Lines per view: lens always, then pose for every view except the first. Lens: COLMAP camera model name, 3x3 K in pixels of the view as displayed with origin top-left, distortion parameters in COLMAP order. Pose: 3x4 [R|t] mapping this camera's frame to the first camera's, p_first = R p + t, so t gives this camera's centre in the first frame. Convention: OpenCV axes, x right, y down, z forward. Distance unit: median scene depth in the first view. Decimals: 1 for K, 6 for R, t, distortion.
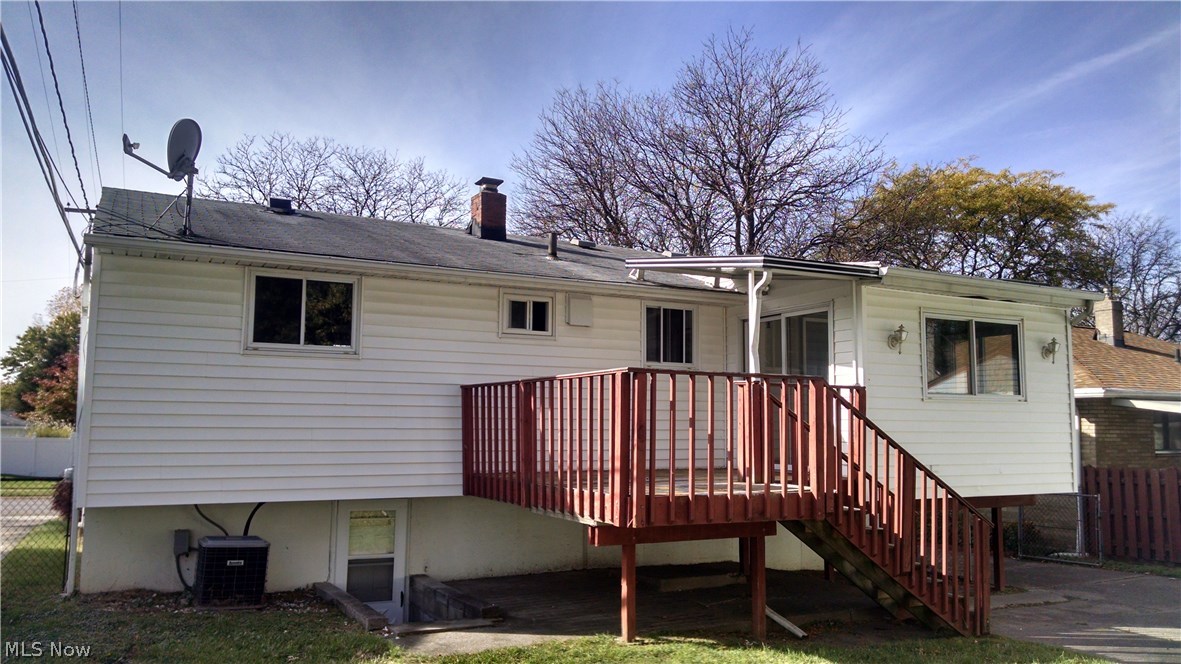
lens RADIAL K [[881.9, 0, 590.5], [0, 881.9, 332.0], [0, 0, 1]] dist [0.058085, -0.110823]
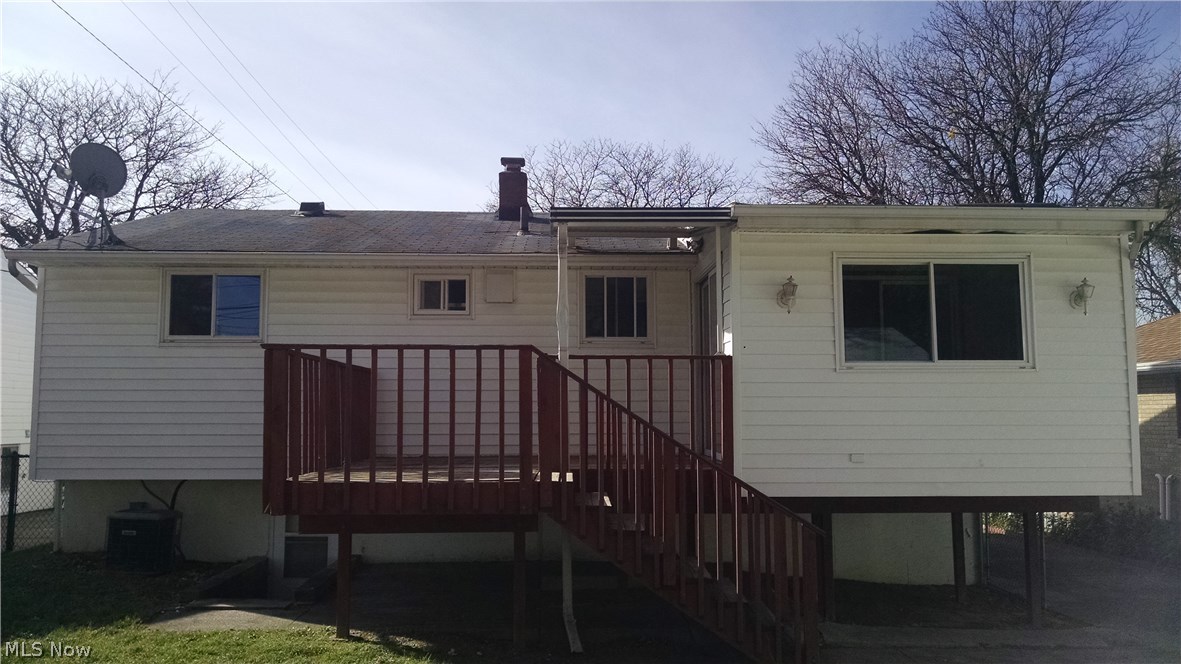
lens RADIAL K [[881.9, 0, 590.5], [0, 881.9, 332.0], [0, 0, 1]] dist [0.058085, -0.110823]
pose [[0.902511, -0.047007, -0.428094, 0.491427], [0.052304, 0.998631, 0.000612, 0.029794], [0.427479, -0.022943, 0.903734, 0.194846]]
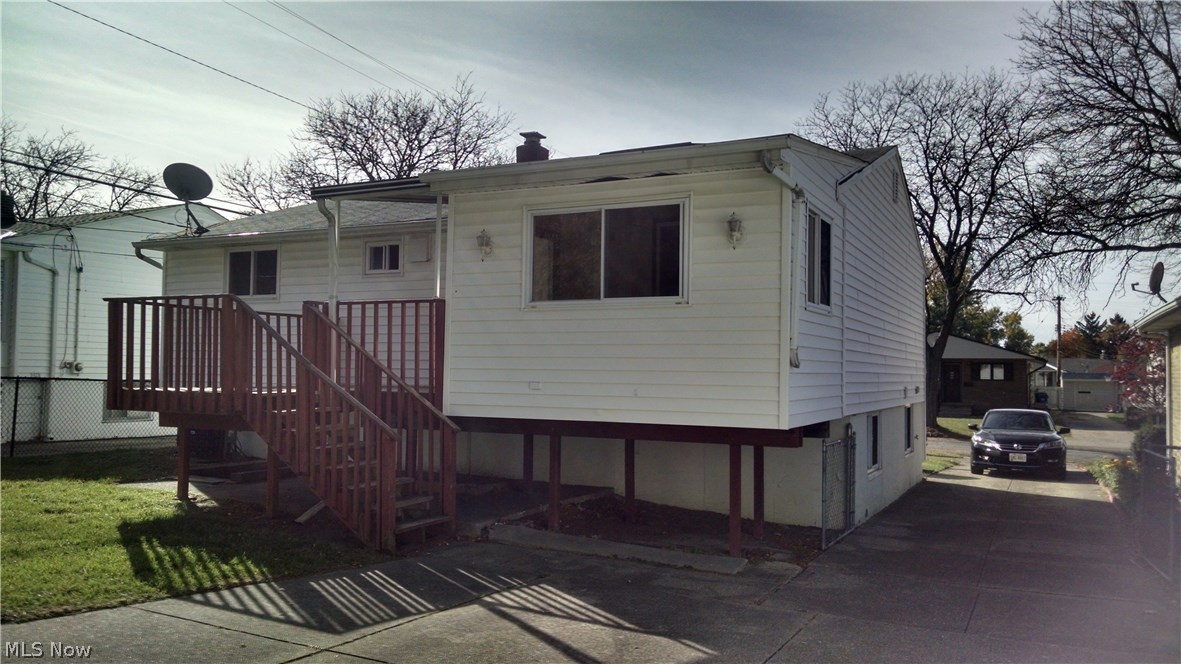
lens RADIAL K [[881.9, 0, 590.5], [0, 881.9, 332.0], [0, 0, 1]] dist [0.058085, -0.110823]
pose [[0.590028, -0.033636, -0.806682, 1.080843], [0.074394, 0.997146, 0.012837, 0.088940], [0.803948, -0.067586, 0.590847, 0.506076]]
